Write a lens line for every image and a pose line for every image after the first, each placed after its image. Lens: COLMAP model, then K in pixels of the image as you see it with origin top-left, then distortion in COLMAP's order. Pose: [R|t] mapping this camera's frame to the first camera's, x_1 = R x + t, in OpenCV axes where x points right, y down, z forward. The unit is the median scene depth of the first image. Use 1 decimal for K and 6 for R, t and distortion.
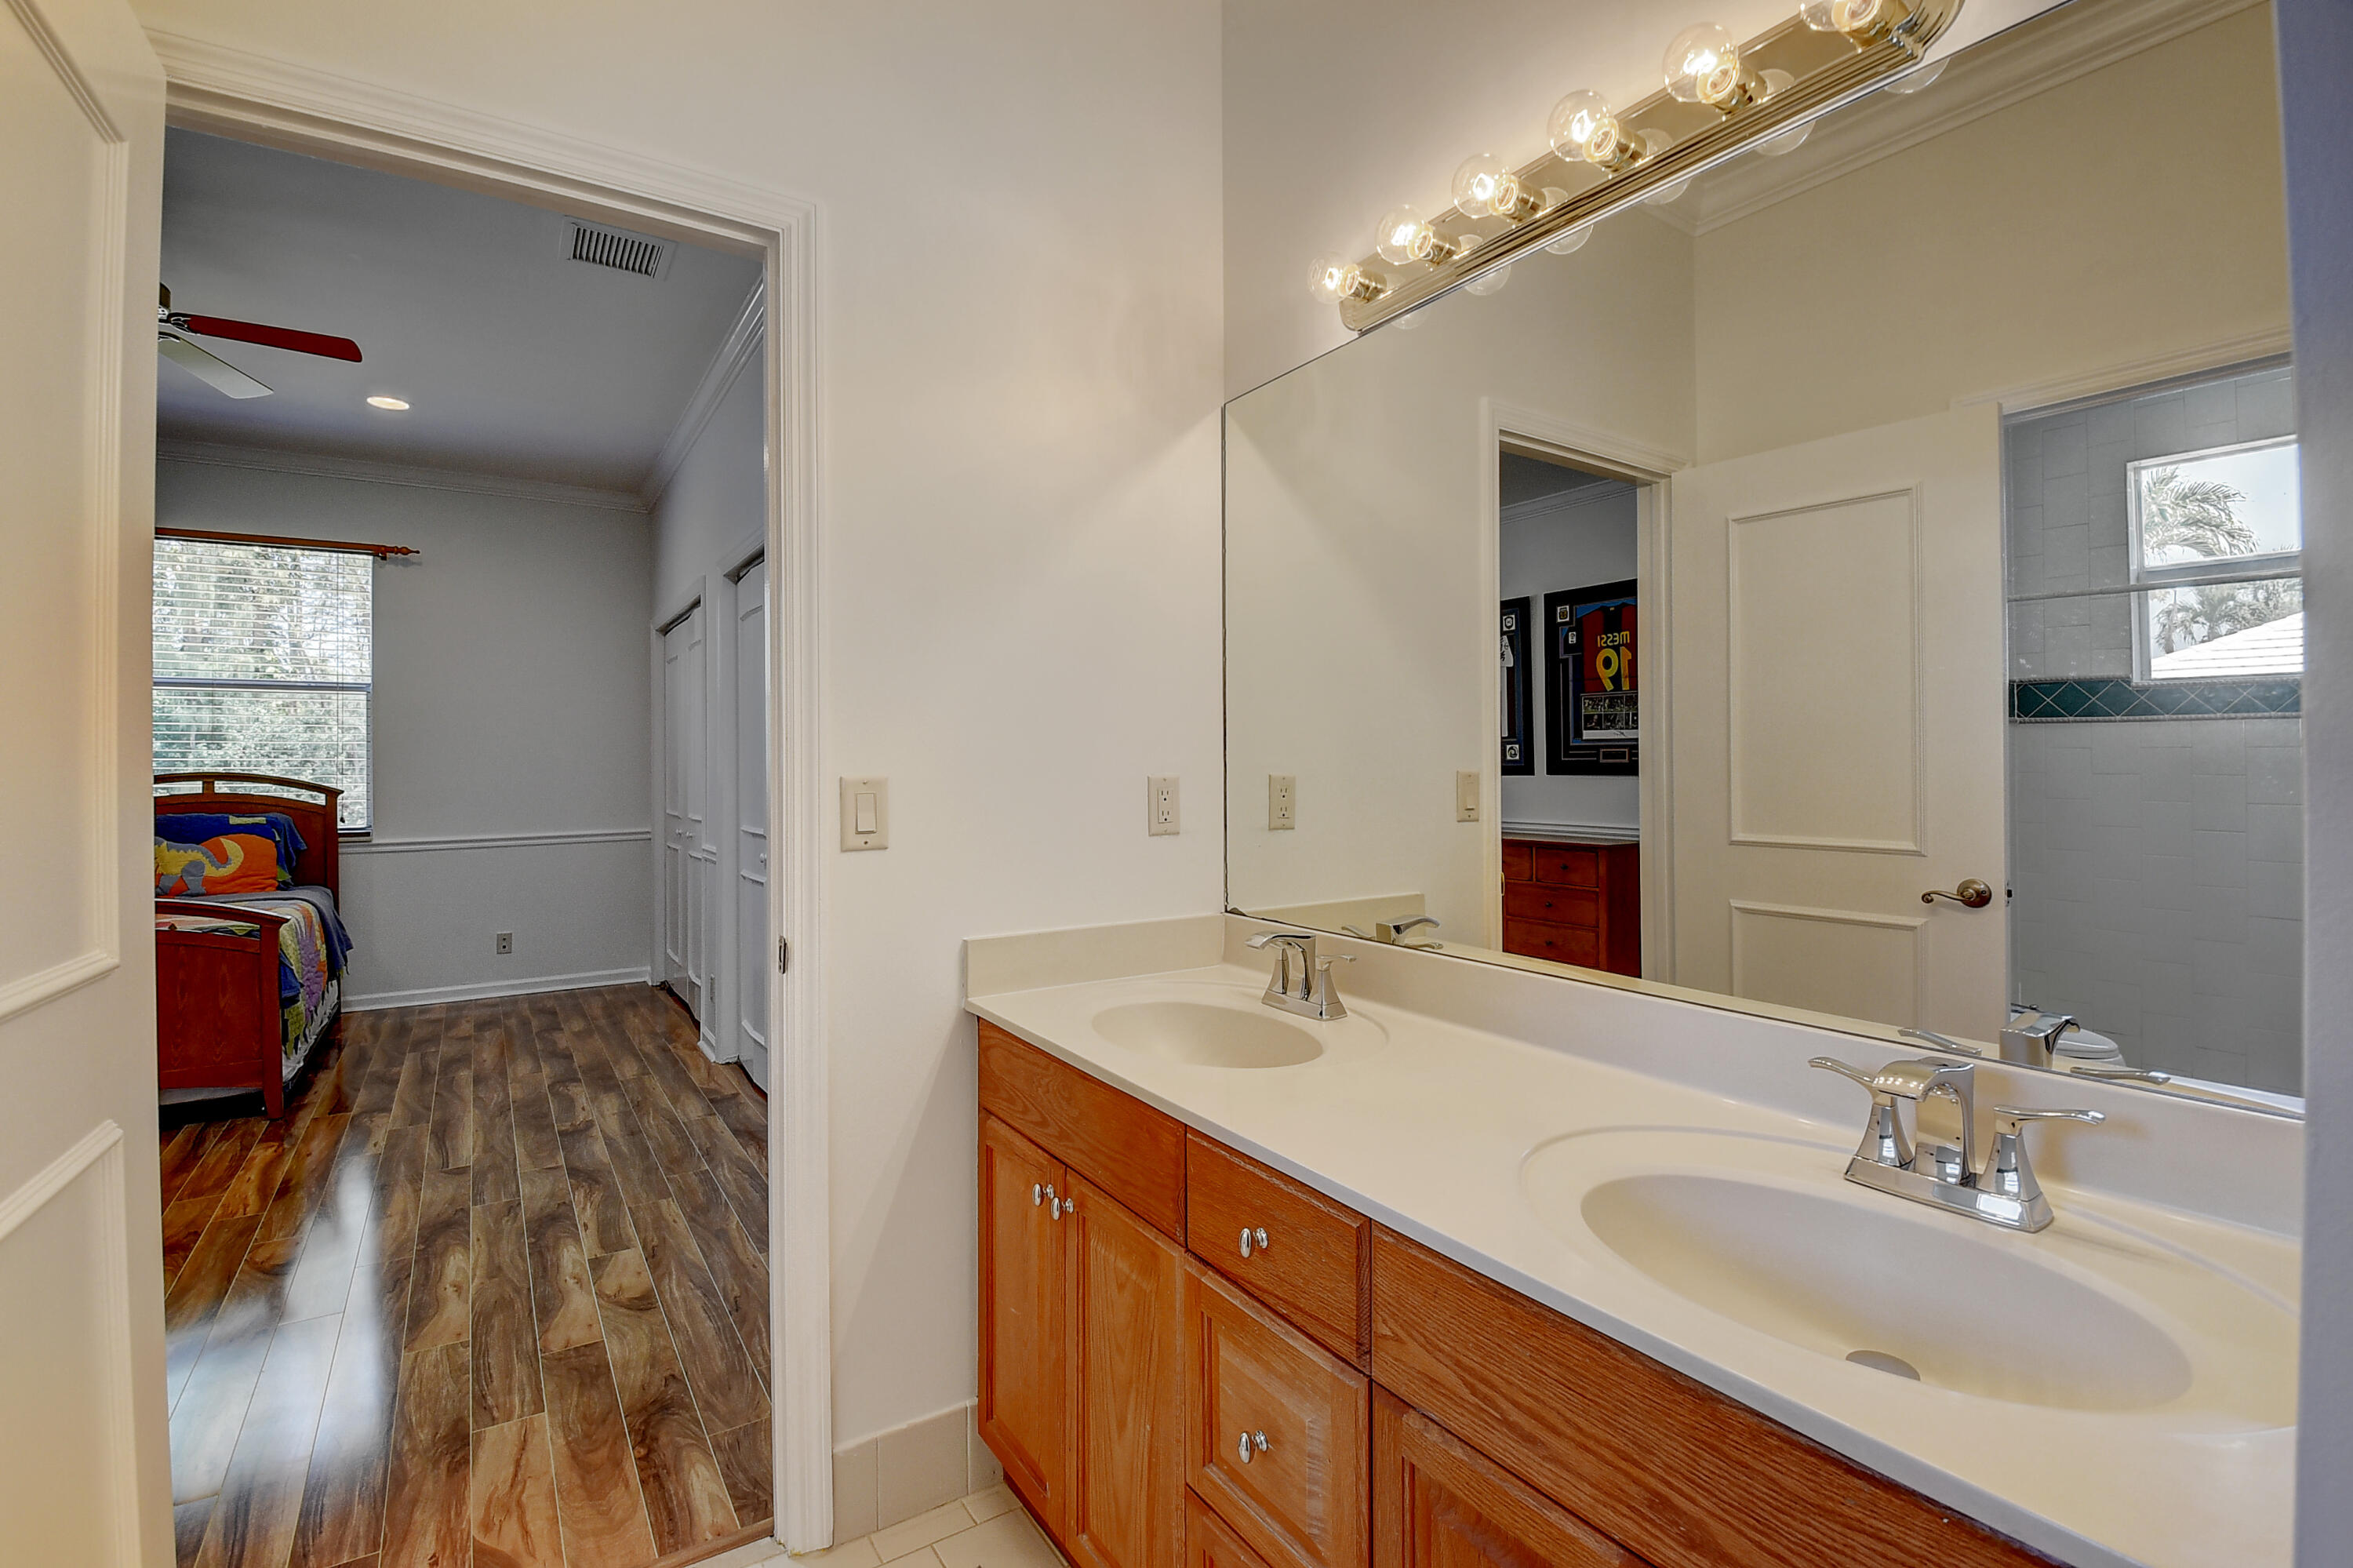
lens RADIAL K [[1037.6, 0, 1163.6], [0, 1037.6, 755.8], [0, 0, 1]] dist [-0.000604, -0.022935]
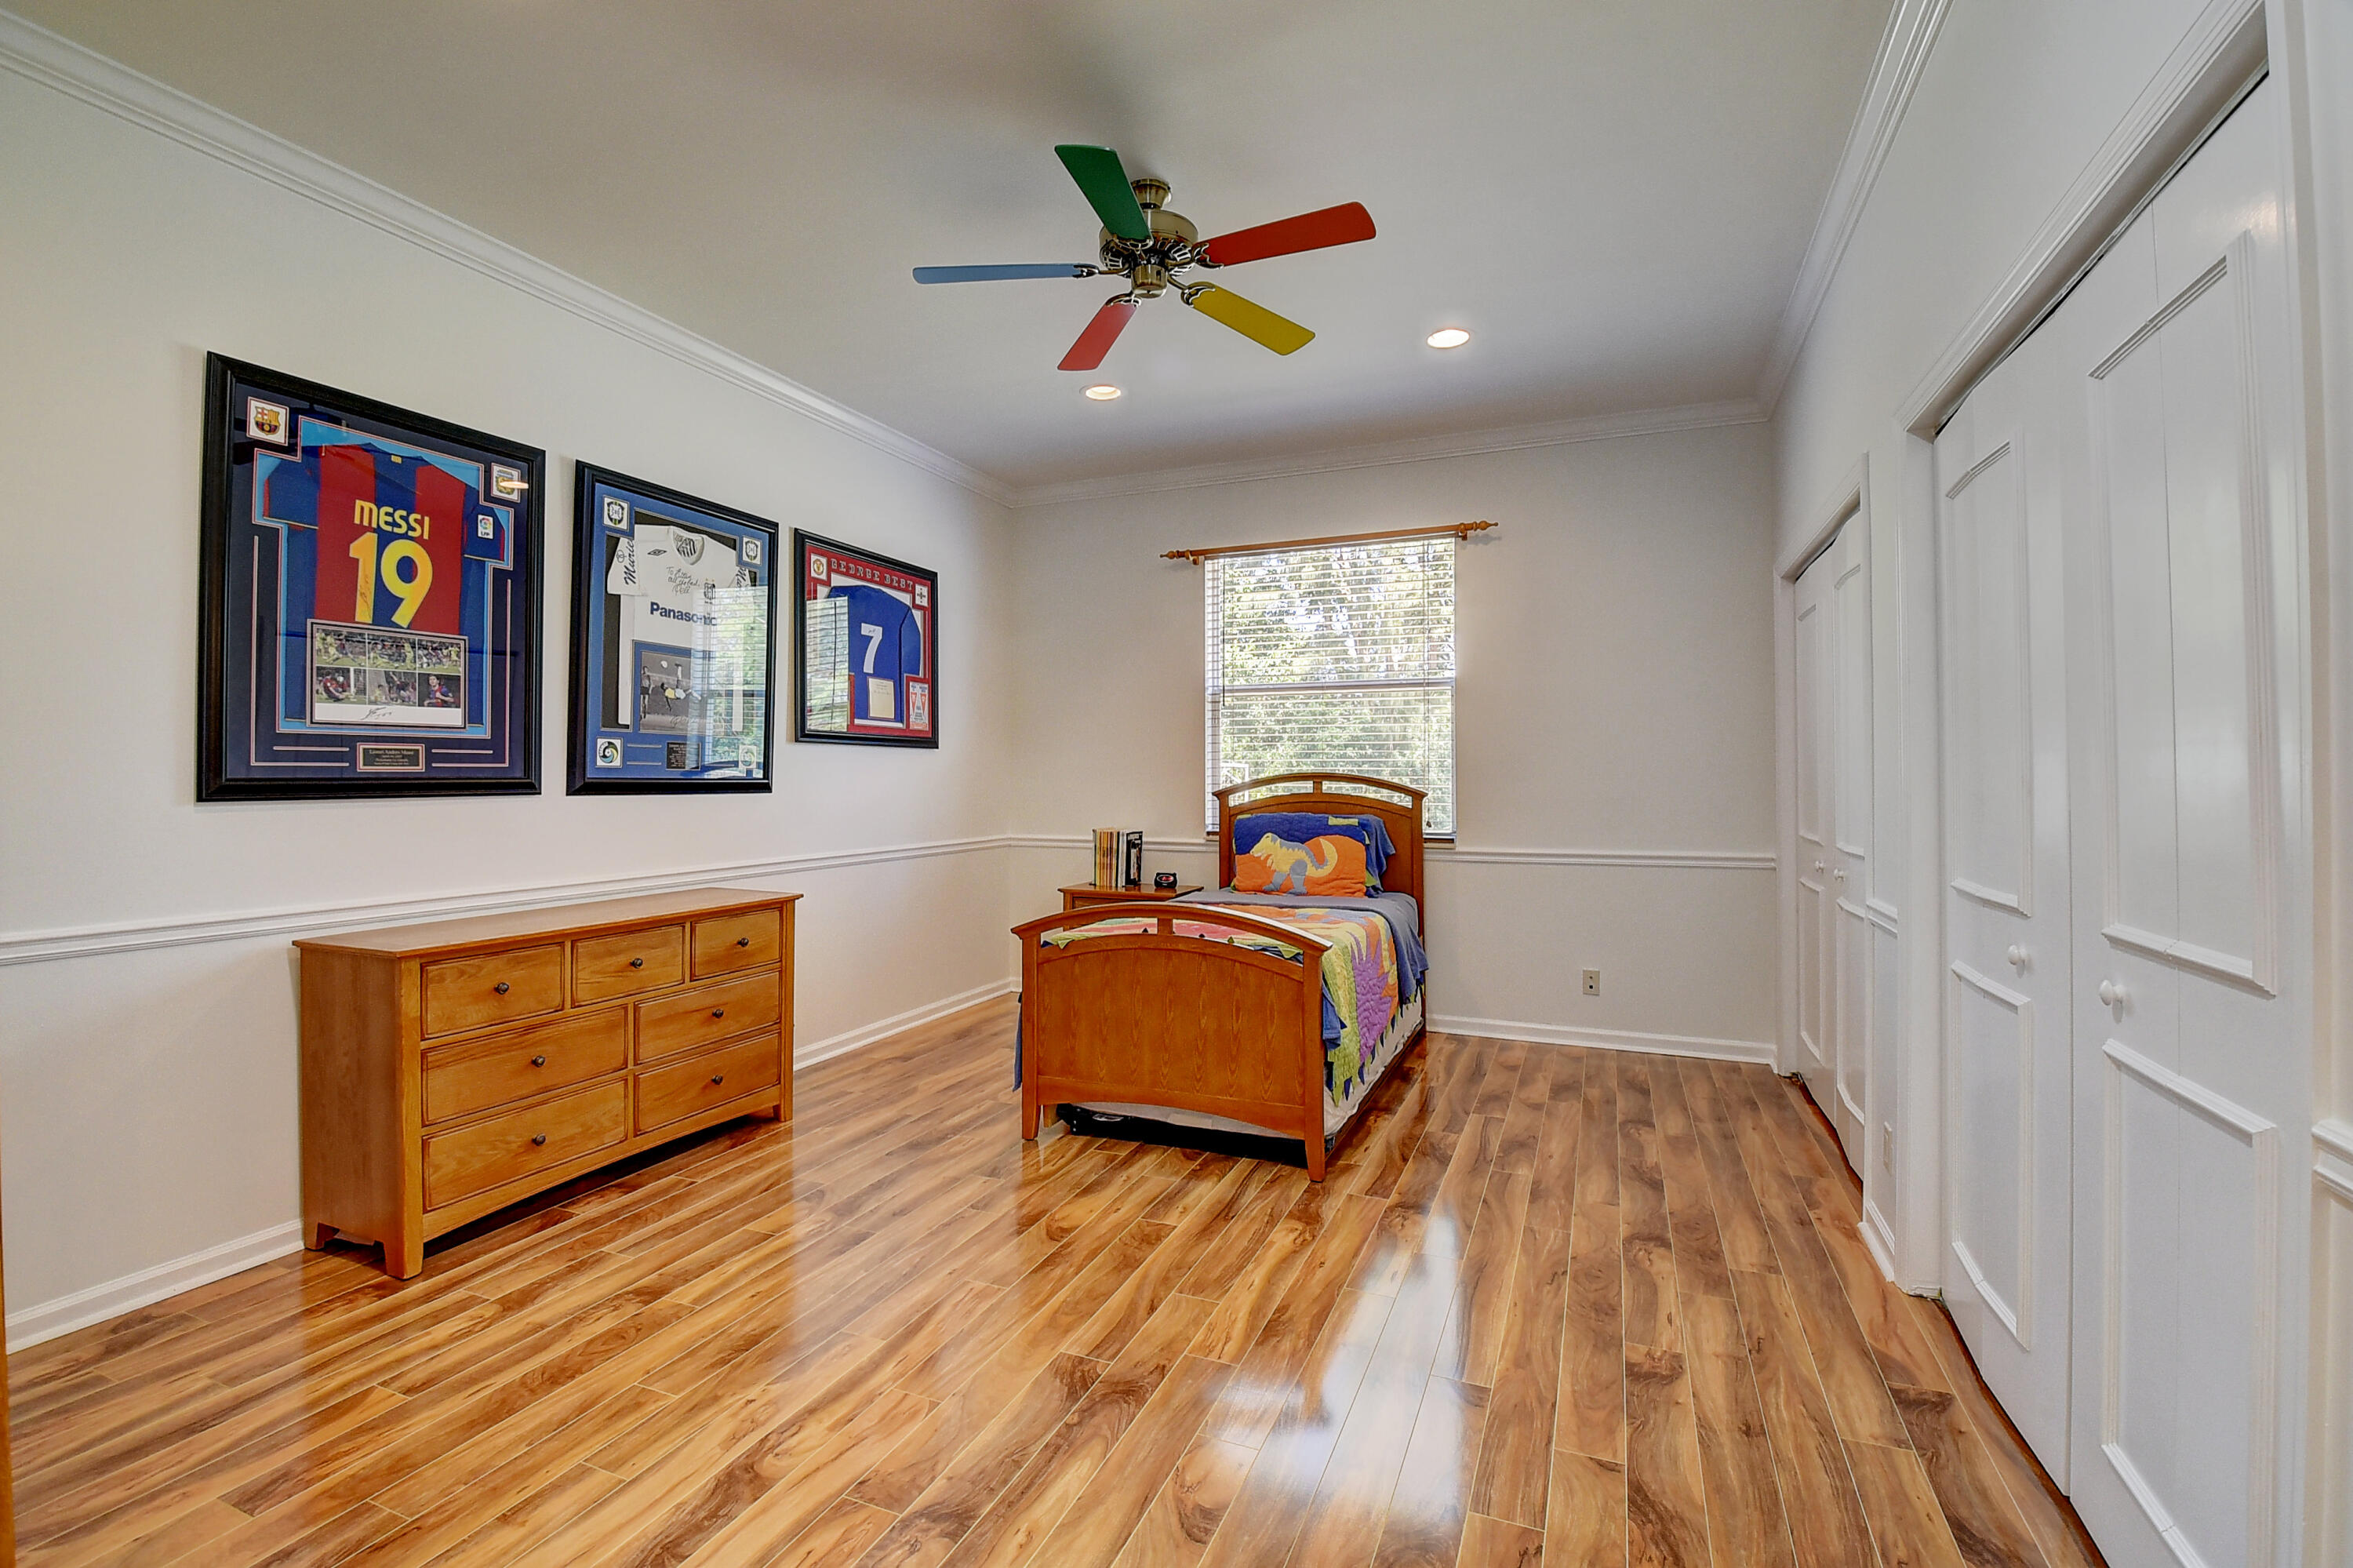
lens RADIAL K [[1037.6, 0, 1163.6], [0, 1037.6, 755.8], [0, 0, 1]] dist [-0.000604, -0.022935]
pose [[0.550015, -0.002395, -0.835151, -0.169767], [0.002673, 0.999996, -0.001106, 0.001066], [0.835150, -0.001624, 0.550020, 0.326457]]
